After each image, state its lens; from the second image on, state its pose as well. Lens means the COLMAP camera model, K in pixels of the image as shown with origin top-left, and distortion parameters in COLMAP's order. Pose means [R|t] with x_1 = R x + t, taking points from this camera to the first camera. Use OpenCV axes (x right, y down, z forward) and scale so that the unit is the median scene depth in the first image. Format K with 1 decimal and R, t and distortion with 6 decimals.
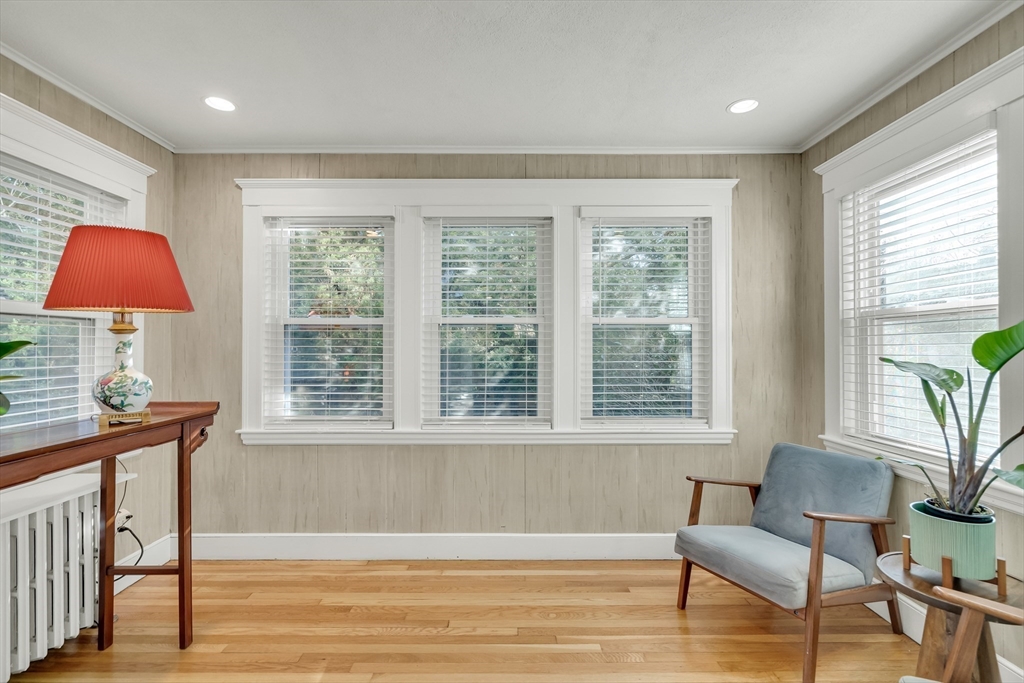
lens RADIAL K [[472.2, 0, 513.1], [0, 472.2, 342.7], [0, 0, 1]] dist [-0.003244, 0.000216]
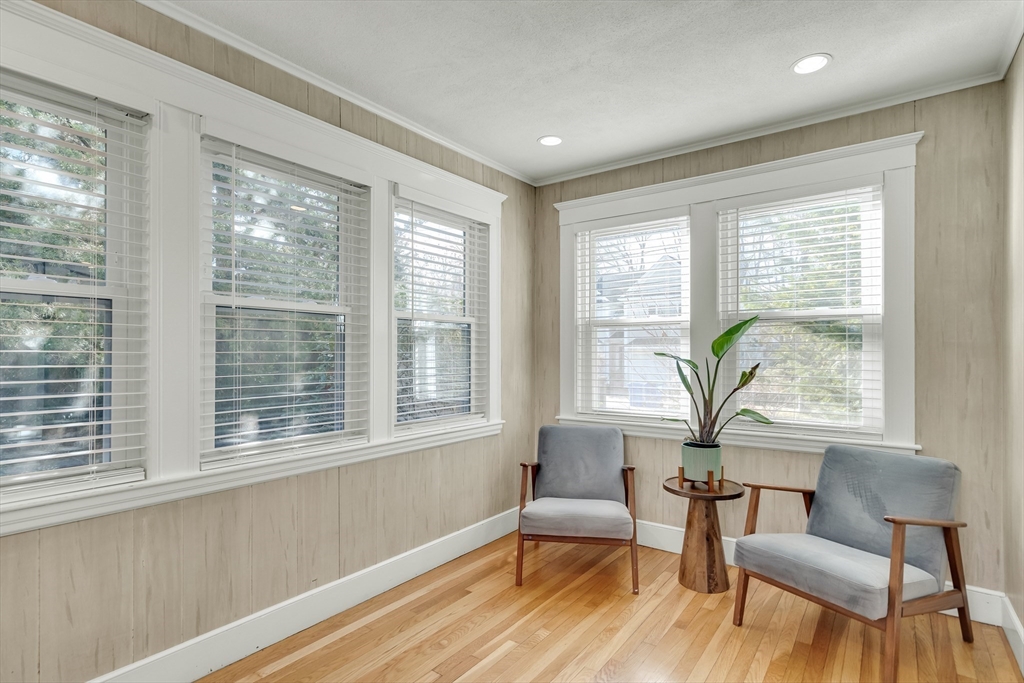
lens RADIAL K [[528.4, 0, 518.6], [0, 528.4, 349.2], [0, 0, 1]] dist [0.002189, 0.000686]
pose [[0.579236, 0.007410, 0.815126, -0.524261], [-0.009278, 0.999954, -0.002497, 0.019429], [-0.815107, -0.006116, 0.579278, 0.246727]]
